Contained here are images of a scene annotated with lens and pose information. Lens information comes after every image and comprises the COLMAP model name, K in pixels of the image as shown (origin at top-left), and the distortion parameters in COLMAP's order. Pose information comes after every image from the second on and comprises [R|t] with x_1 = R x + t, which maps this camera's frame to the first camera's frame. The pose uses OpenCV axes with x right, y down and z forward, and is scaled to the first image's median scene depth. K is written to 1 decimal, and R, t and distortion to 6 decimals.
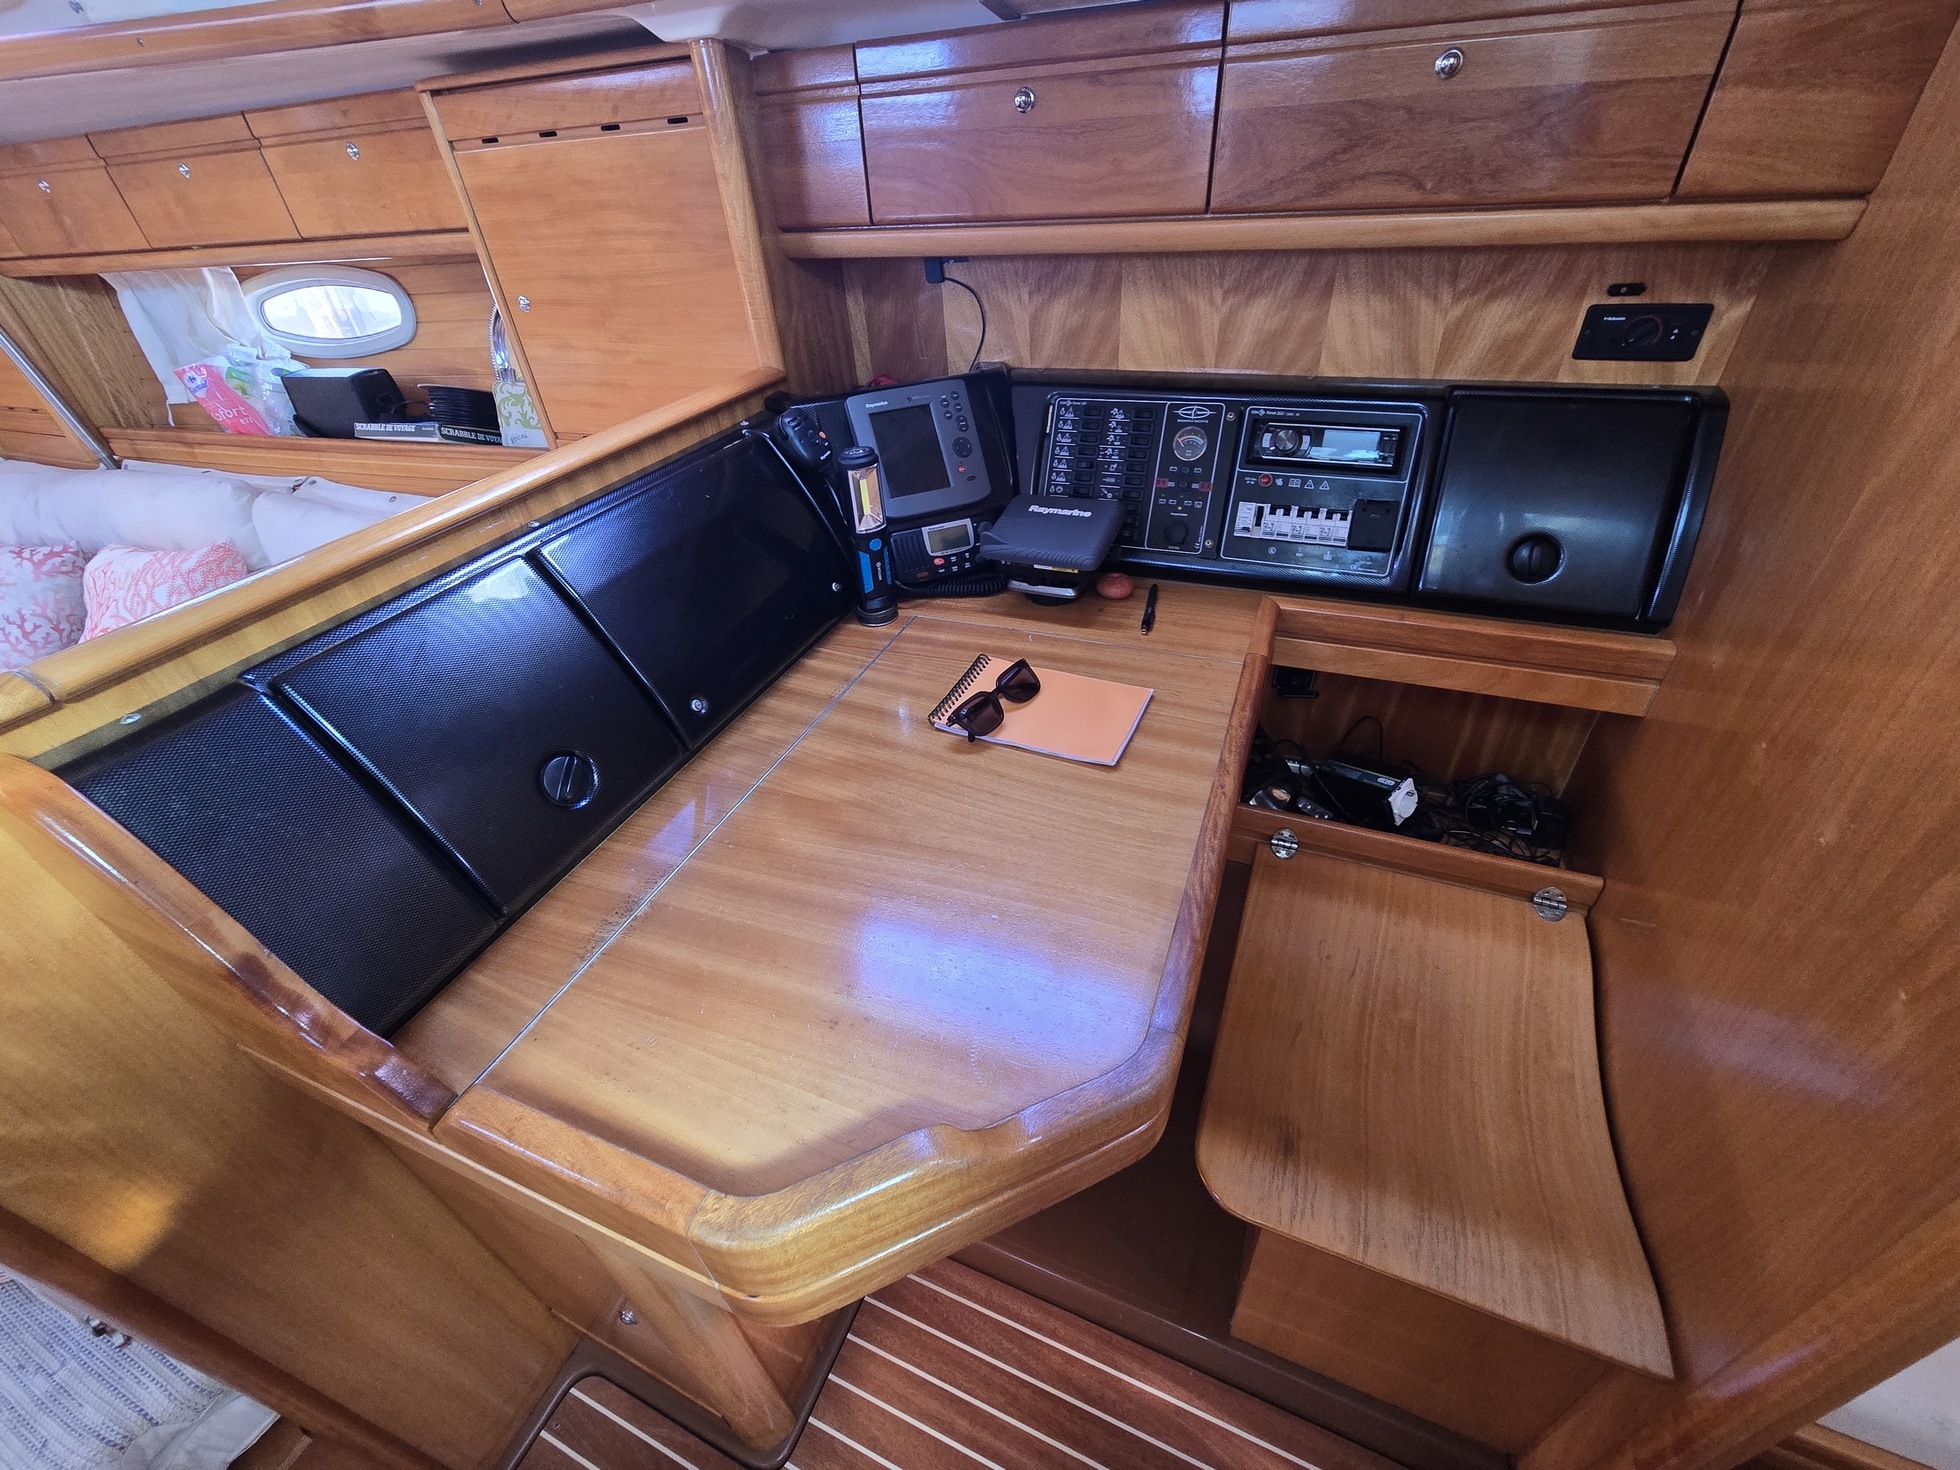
lens RADIAL K [[802.7, 0, 977.8], [0, 802.7, 724.8], [0, 0, 1]] dist [0.001796, -0.000822]
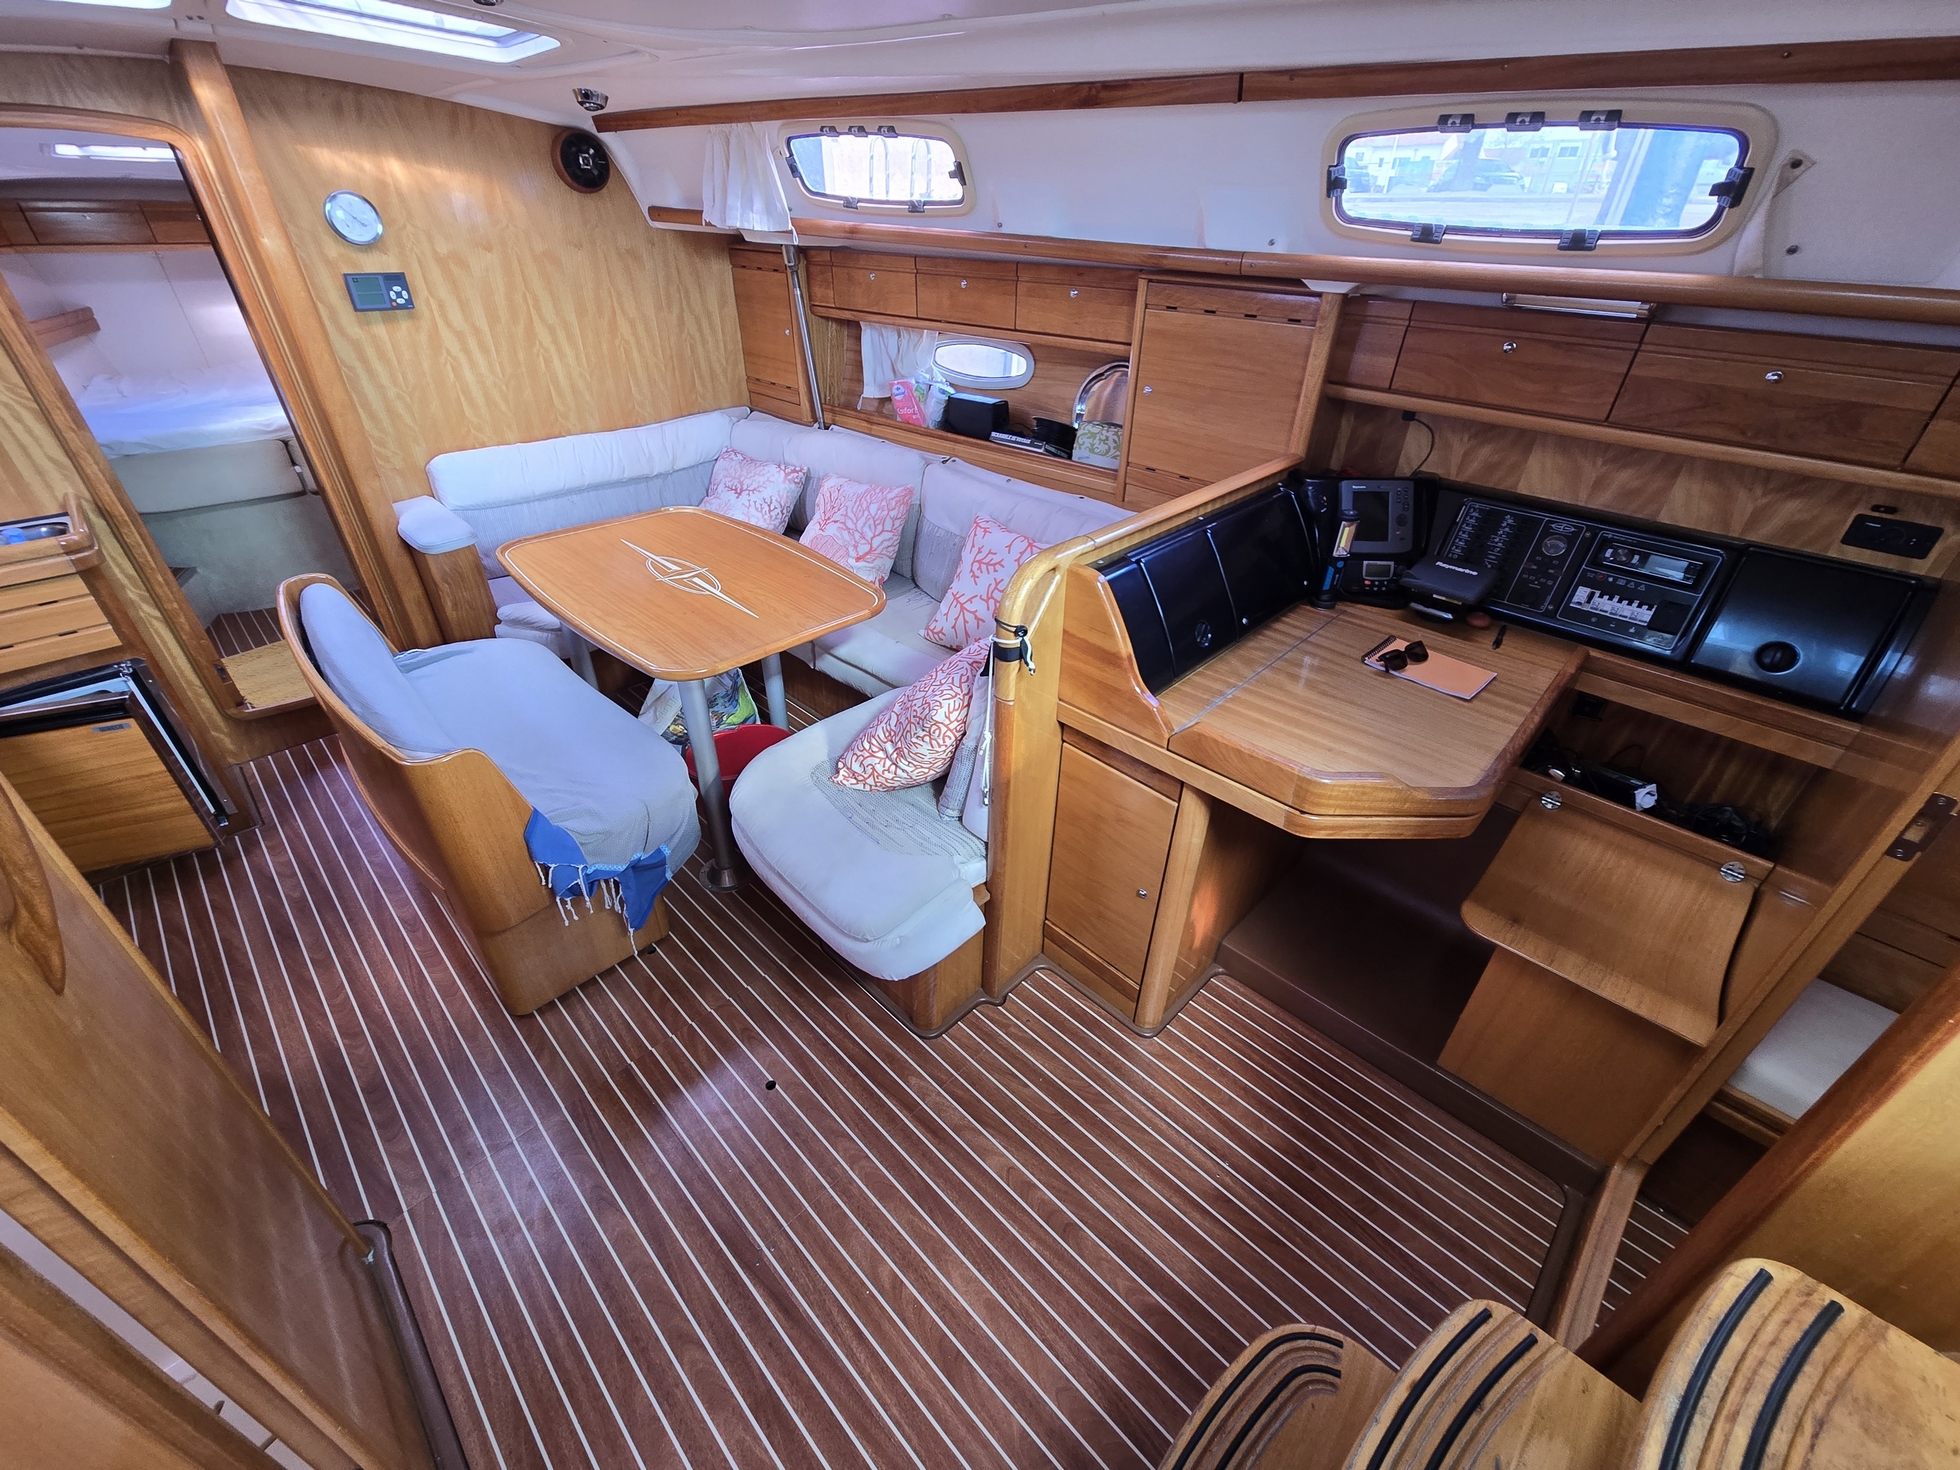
lens RADIAL K [[802.7, 0, 976.8], [0, 802.7, 723.6], [0, 0, 1]] dist [0.001796, -0.000822]
pose [[0.926282, 0.264704, -0.268206, -0.301957], [-0.274592, 0.961561, 0.000670, 0.332425], [0.258073, 0.073027, 0.963361, -0.883924]]
